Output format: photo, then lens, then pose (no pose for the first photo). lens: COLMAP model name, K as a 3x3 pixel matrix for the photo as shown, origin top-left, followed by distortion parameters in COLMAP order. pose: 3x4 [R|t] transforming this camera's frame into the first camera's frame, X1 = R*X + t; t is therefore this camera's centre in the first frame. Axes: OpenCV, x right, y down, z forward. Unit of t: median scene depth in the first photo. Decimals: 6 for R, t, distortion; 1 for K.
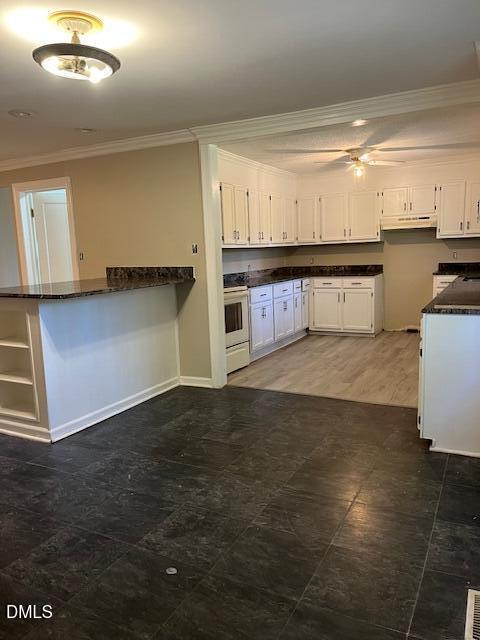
lens RADIAL K [[488.3, 0, 236.8], [0, 488.3, 320.6], [0, 0, 1]] dist [0.030374, -0.029176]
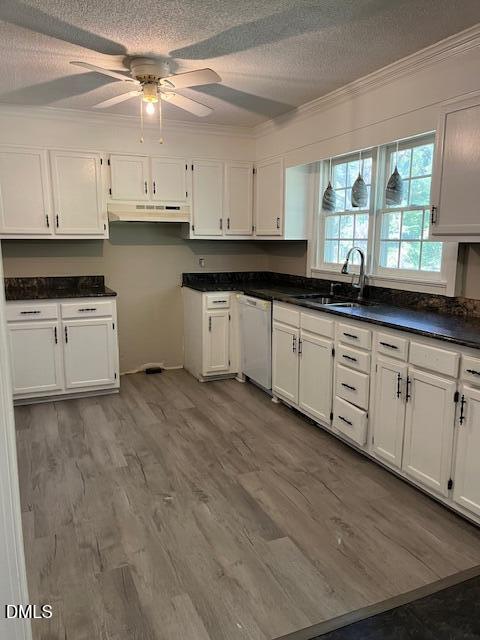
lens RADIAL K [[488.3, 0, 242.7], [0, 488.3, 320.1], [0, 0, 1]] dist [0.030374, -0.029176]
pose [[0.615413, -0.088405, 0.783232, -0.108442], [0.087018, 0.995236, 0.043962, -0.077460], [-0.783387, 0.041100, 0.620174, 0.521381]]
